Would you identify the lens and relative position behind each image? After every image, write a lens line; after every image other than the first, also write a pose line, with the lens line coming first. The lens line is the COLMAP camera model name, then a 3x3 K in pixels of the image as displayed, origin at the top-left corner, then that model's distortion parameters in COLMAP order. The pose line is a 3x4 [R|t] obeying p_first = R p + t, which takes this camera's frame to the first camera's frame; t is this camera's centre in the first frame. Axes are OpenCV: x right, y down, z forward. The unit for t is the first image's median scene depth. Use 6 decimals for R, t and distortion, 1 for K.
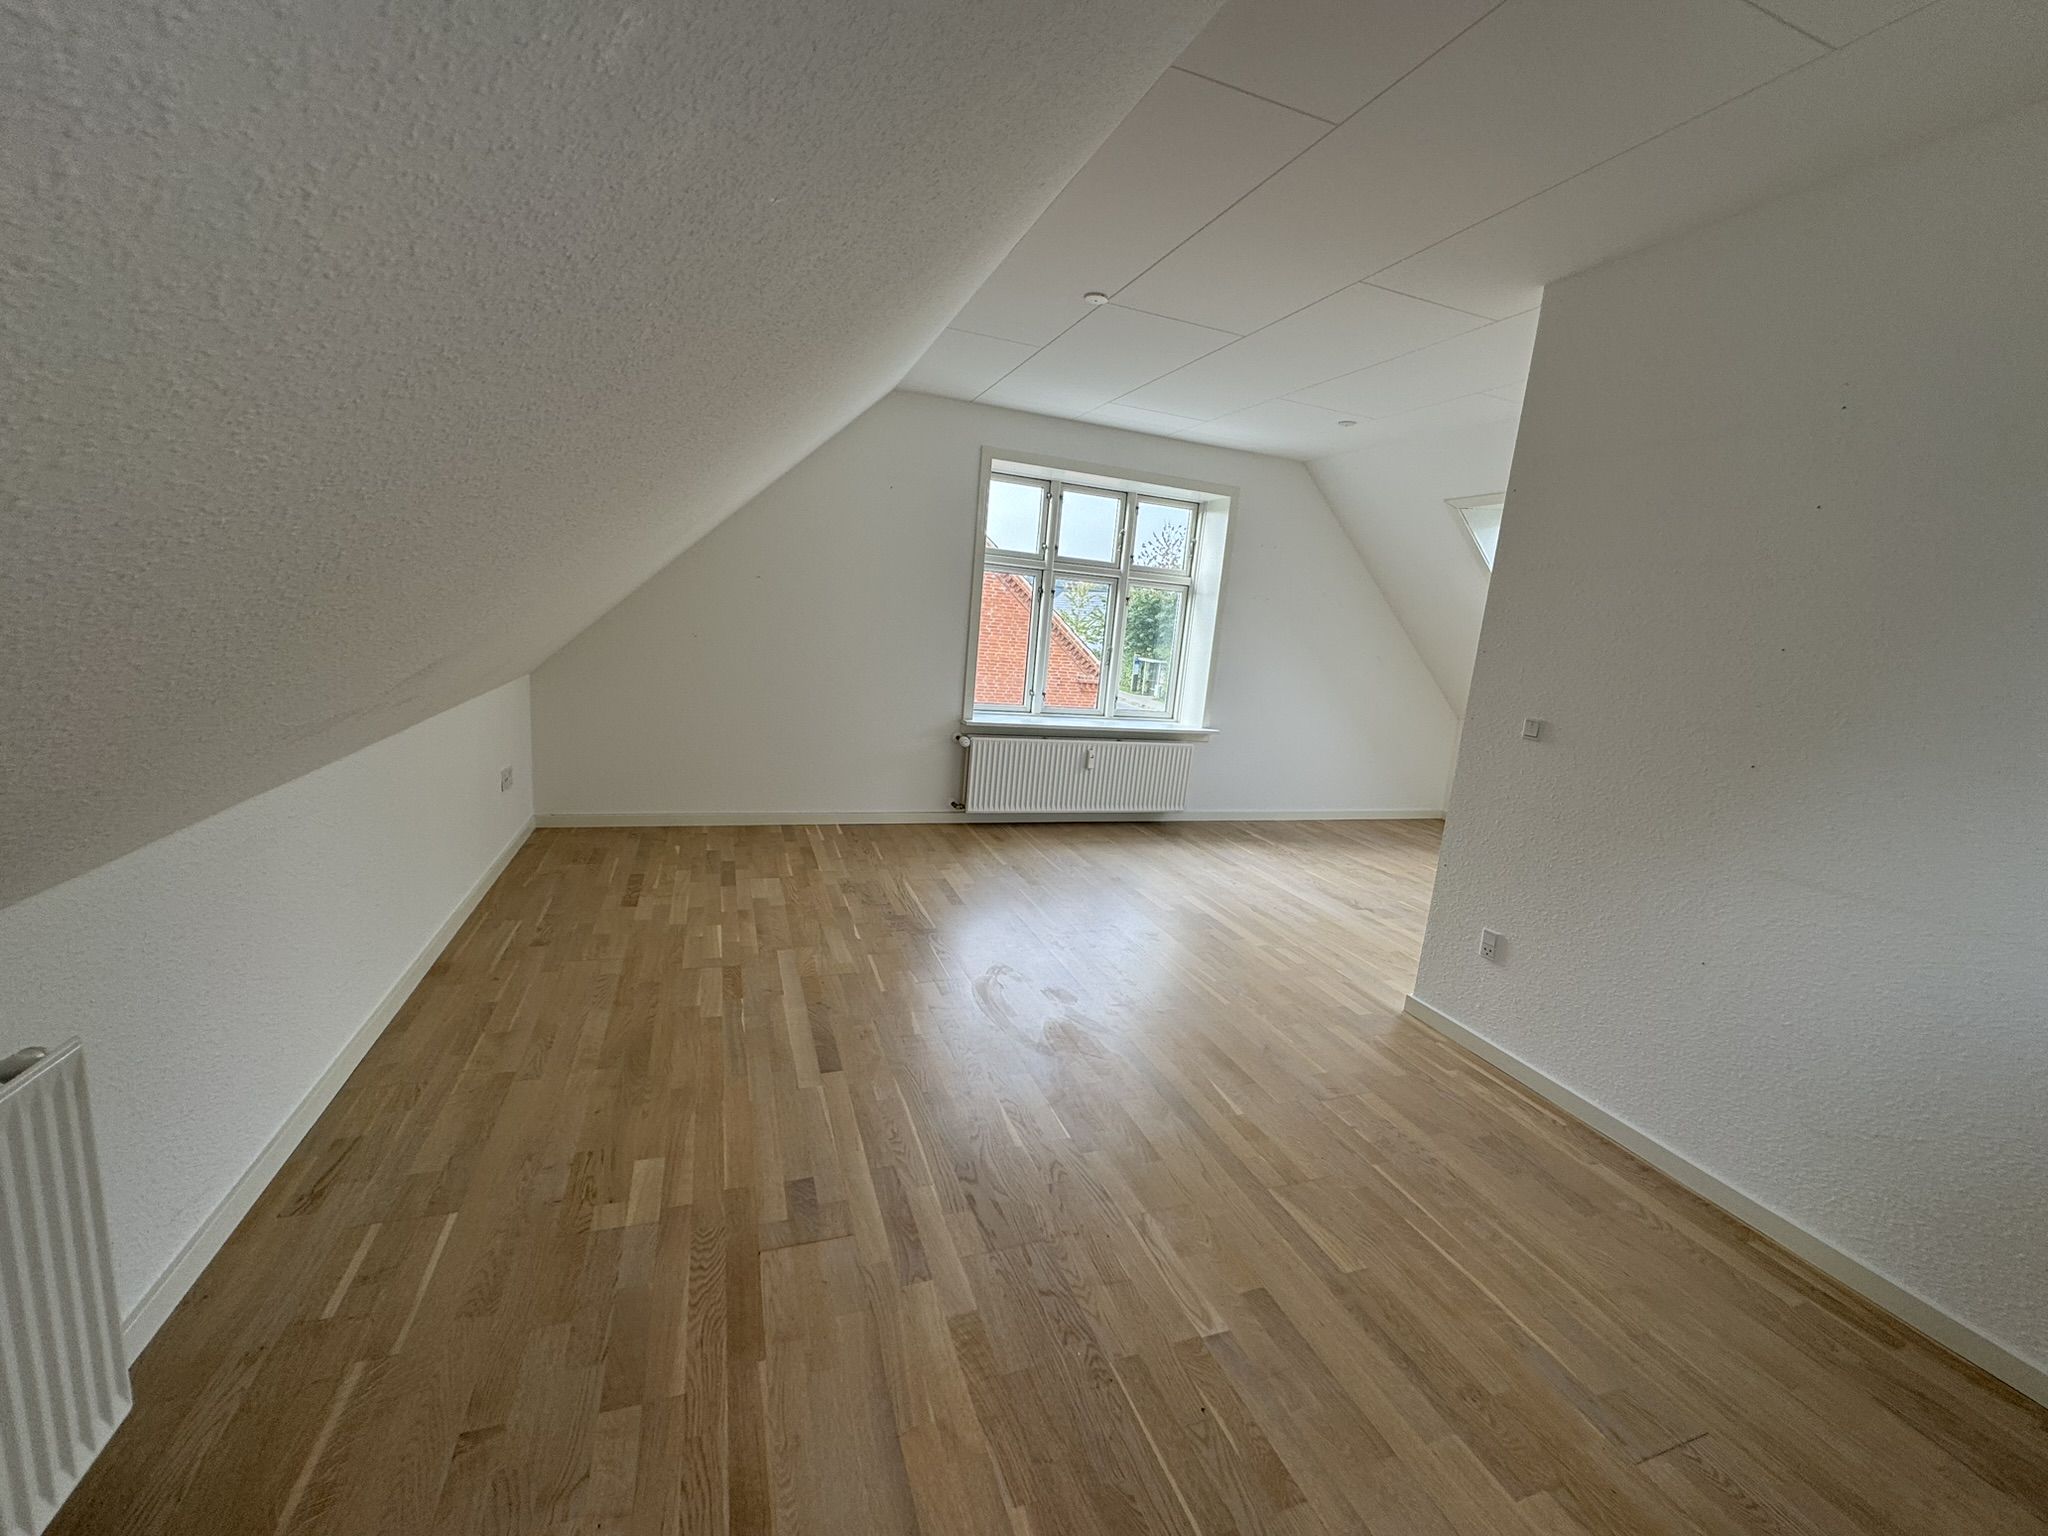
lens RADIAL K [[816.7, 0, 1030.1], [0, 816.7, 766.8], [0, 0, 1]] dist [0.003101, -0.000196]
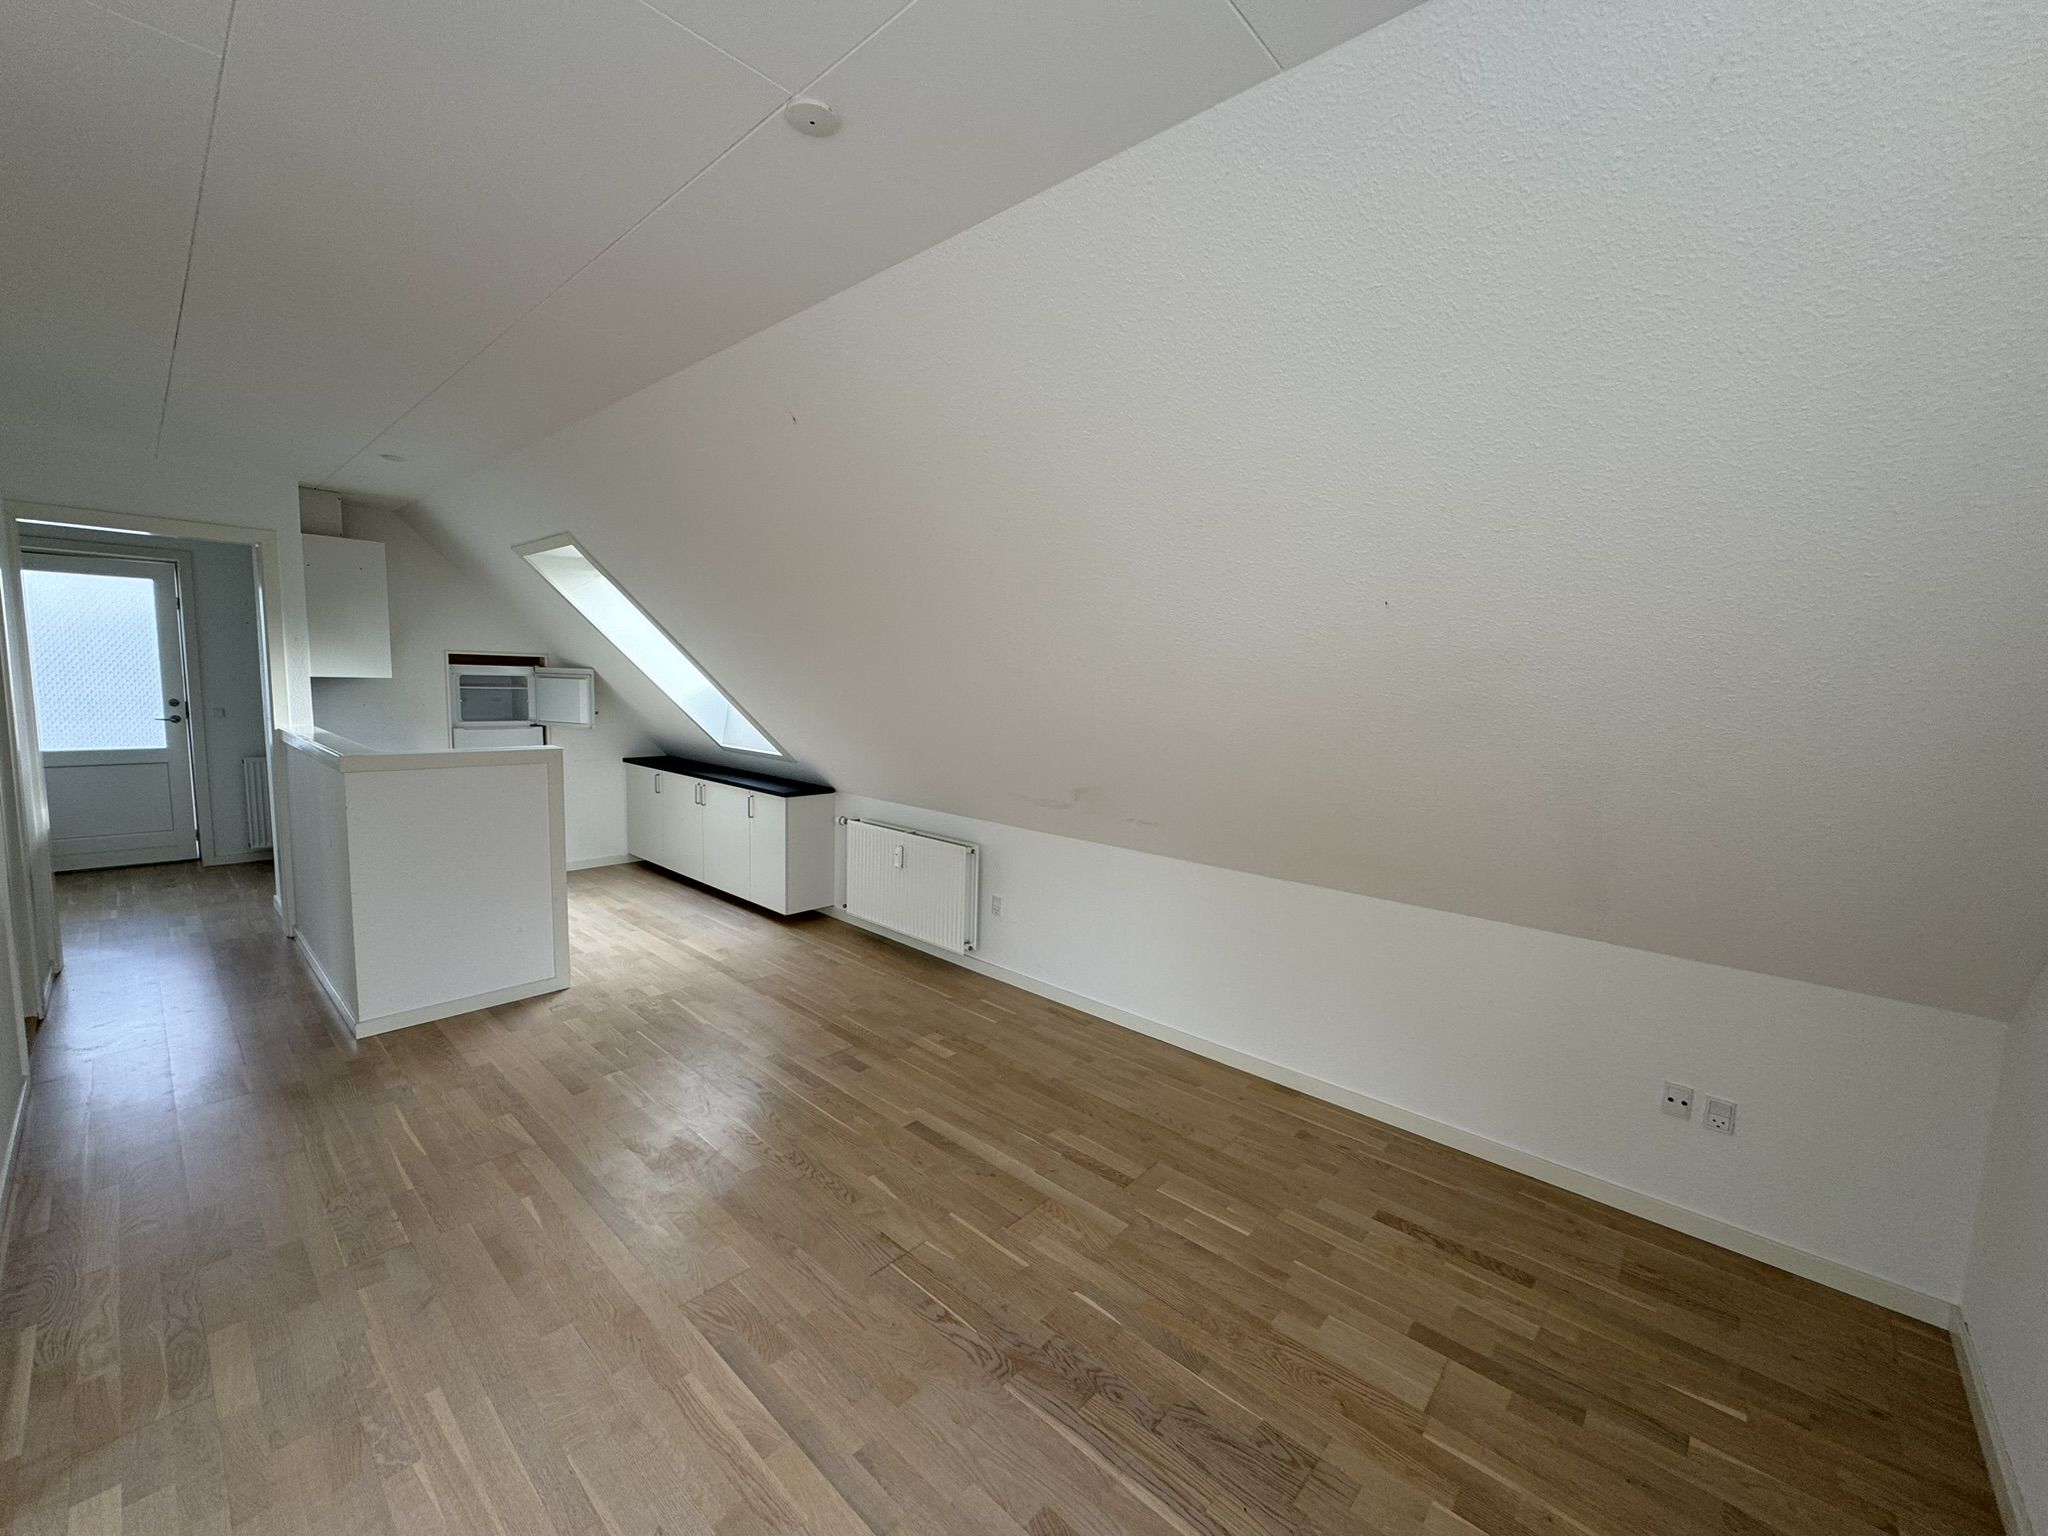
lens RADIAL K [[816.7, 0, 1022.5], [0, 816.7, 771.1], [0, 0, 1]] dist [0.003101, -0.000196]
pose [[-0.883583, -0.059408, -0.464492, 0.104422], [-0.187017, 0.954149, 0.233720, -0.224582], [0.429309, 0.293378, -0.854180, 0.980192]]
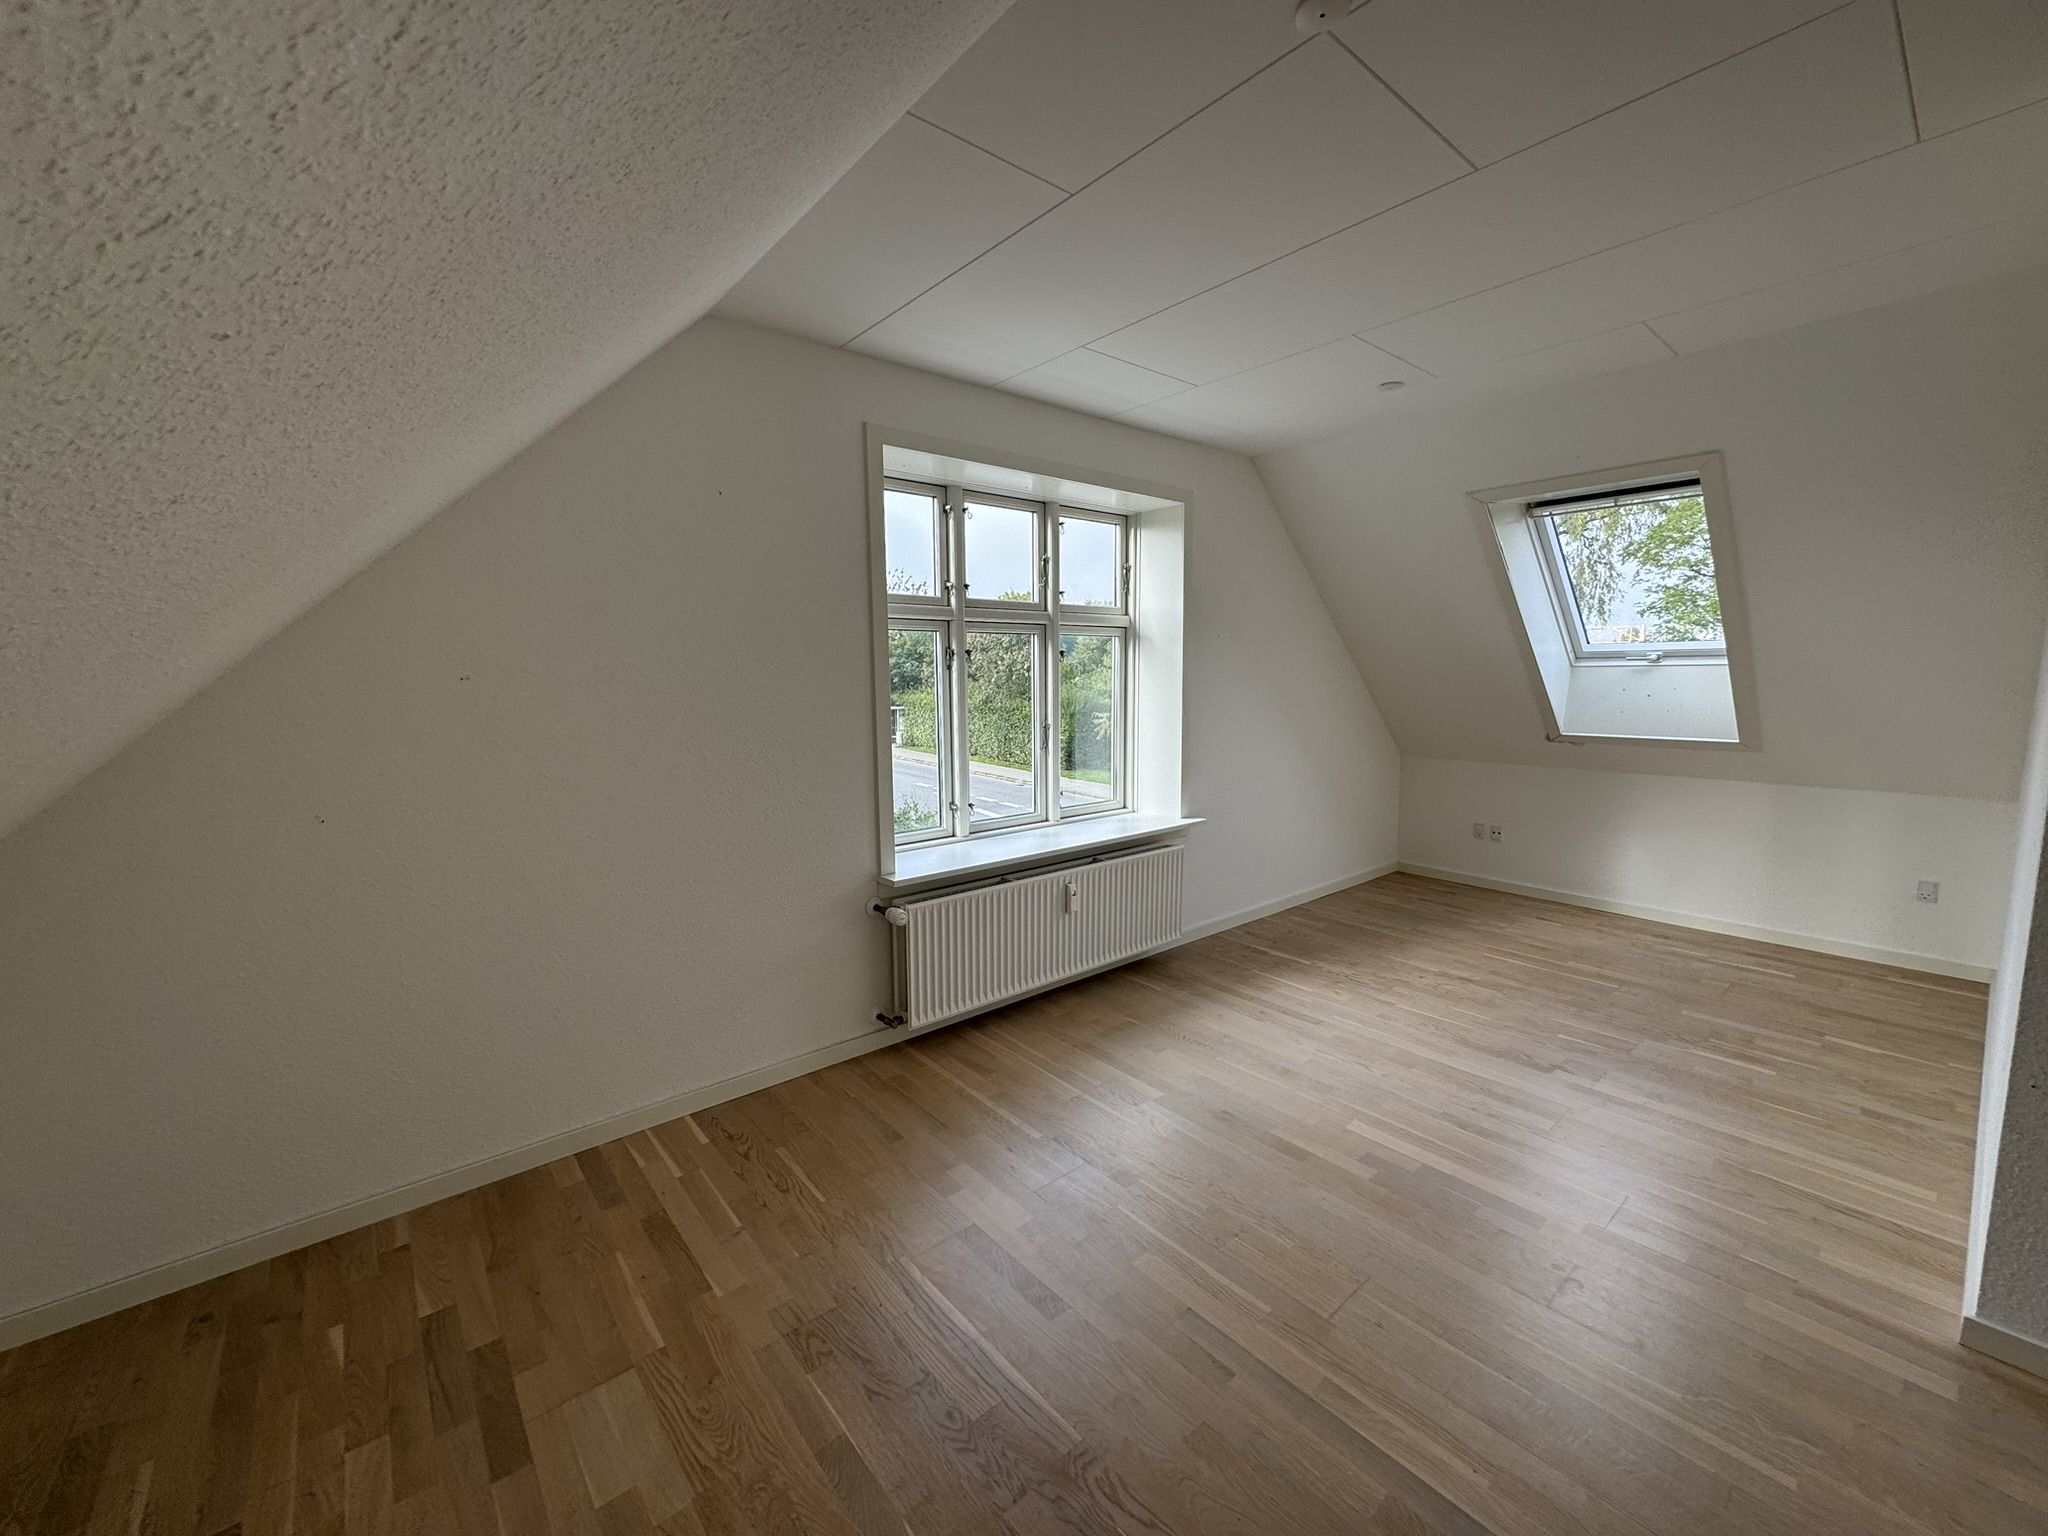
lens RADIAL K [[816.7, 0, 1023.8], [0, 816.7, 765.0], [0, 0, 1]] dist [0.003101, -0.000196]
pose [[0.938349, -0.133250, 0.318976, -0.172839], [0.150243, 0.988219, -0.029153, -0.111012], [-0.311333, 0.075280, 0.947314, 0.414795]]
